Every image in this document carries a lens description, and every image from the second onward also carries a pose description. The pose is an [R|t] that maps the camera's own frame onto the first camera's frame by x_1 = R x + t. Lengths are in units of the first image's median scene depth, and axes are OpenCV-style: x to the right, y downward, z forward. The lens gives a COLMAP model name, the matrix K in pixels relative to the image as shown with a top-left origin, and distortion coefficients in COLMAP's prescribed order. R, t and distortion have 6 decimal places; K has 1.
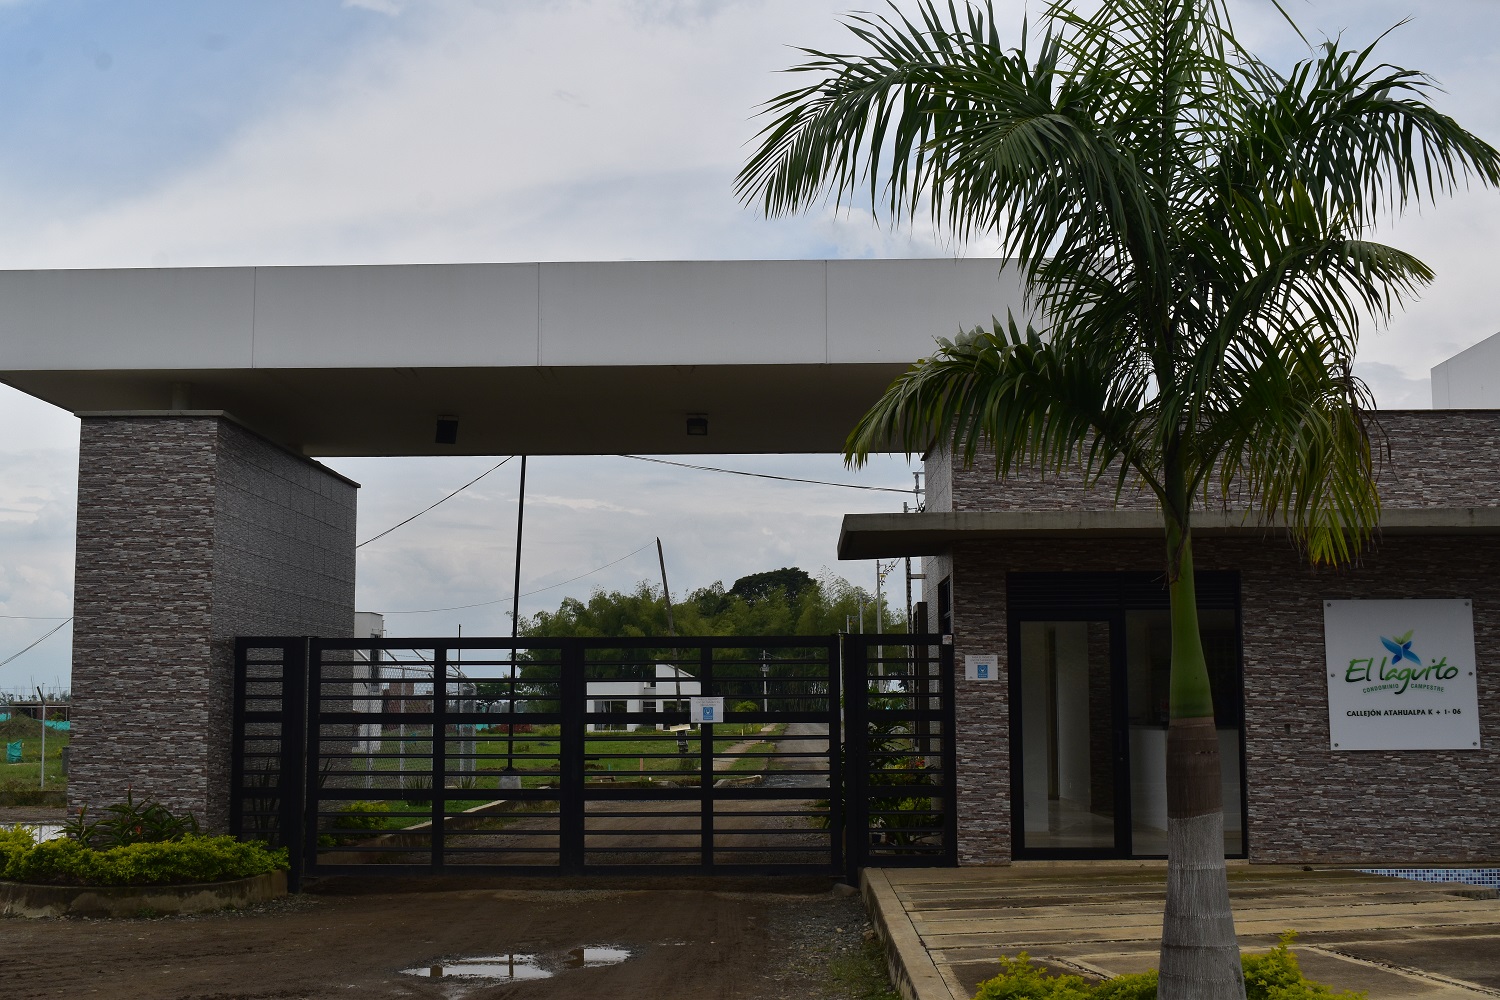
lens RADIAL K [[1898.2, 0, 748.4], [0, 1898.2, 494.9], [0, 0, 1]] dist [-0.039154, 0.000000]
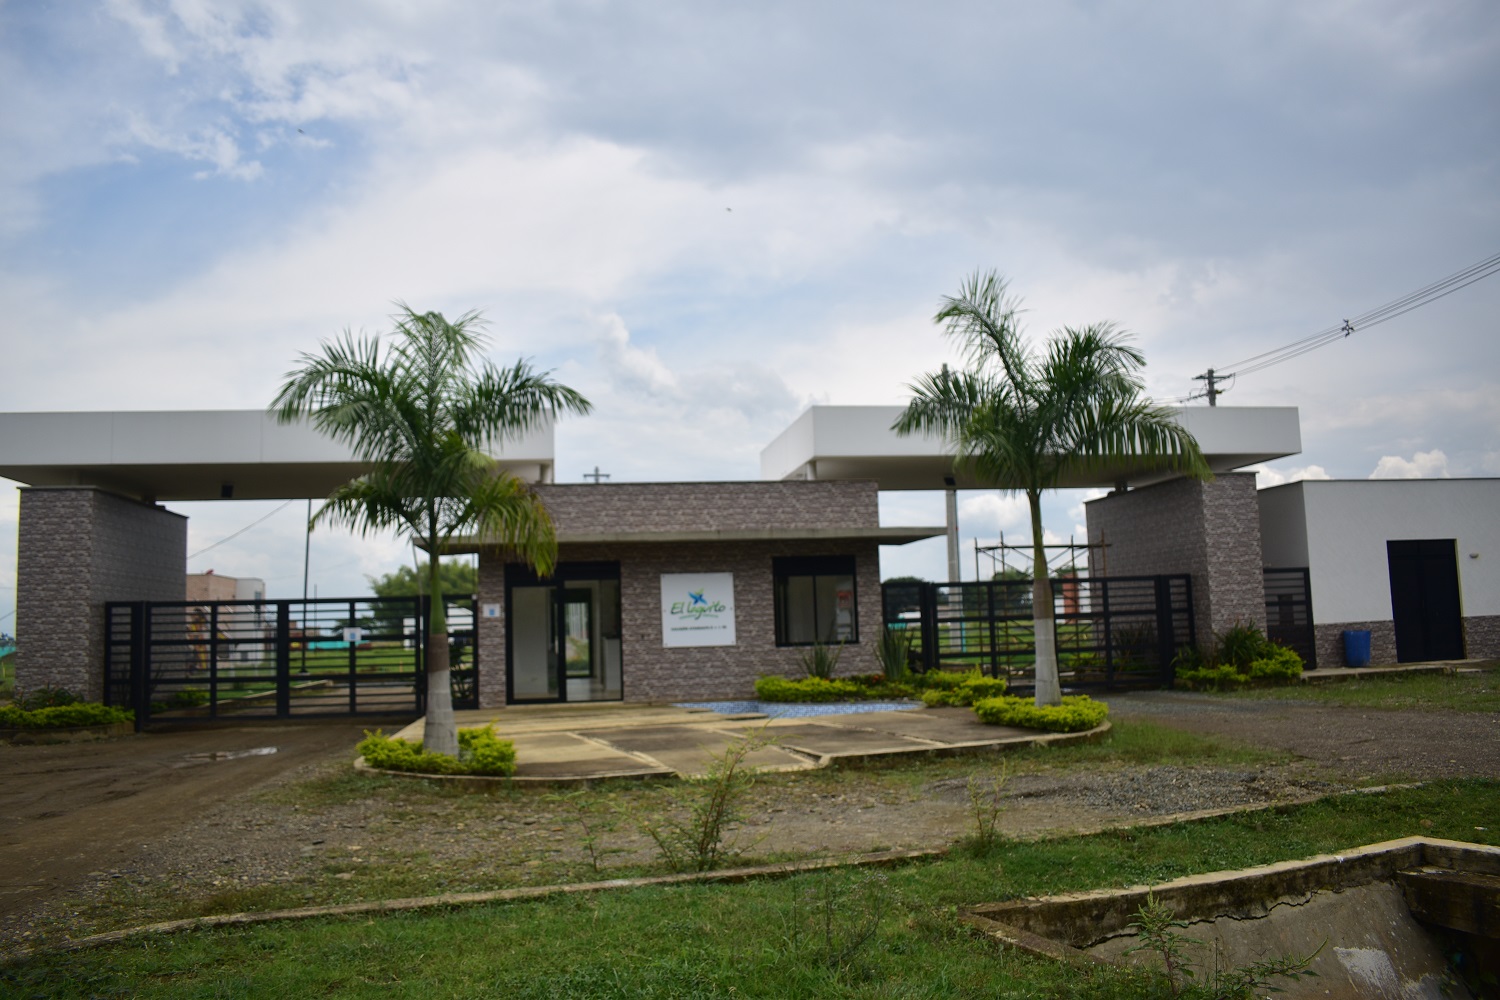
lens RADIAL K [[1187.7, 0, 753.0], [0, 1187.7, 509.6], [0, 0, 1]] dist [-0.092113, 0.012235]
pose [[0.983732, -0.008976, 0.179420, 0.173208], [0.006912, 0.999903, 0.012127, -0.029696], [-0.179512, -0.010690, 0.983698, -0.285540]]
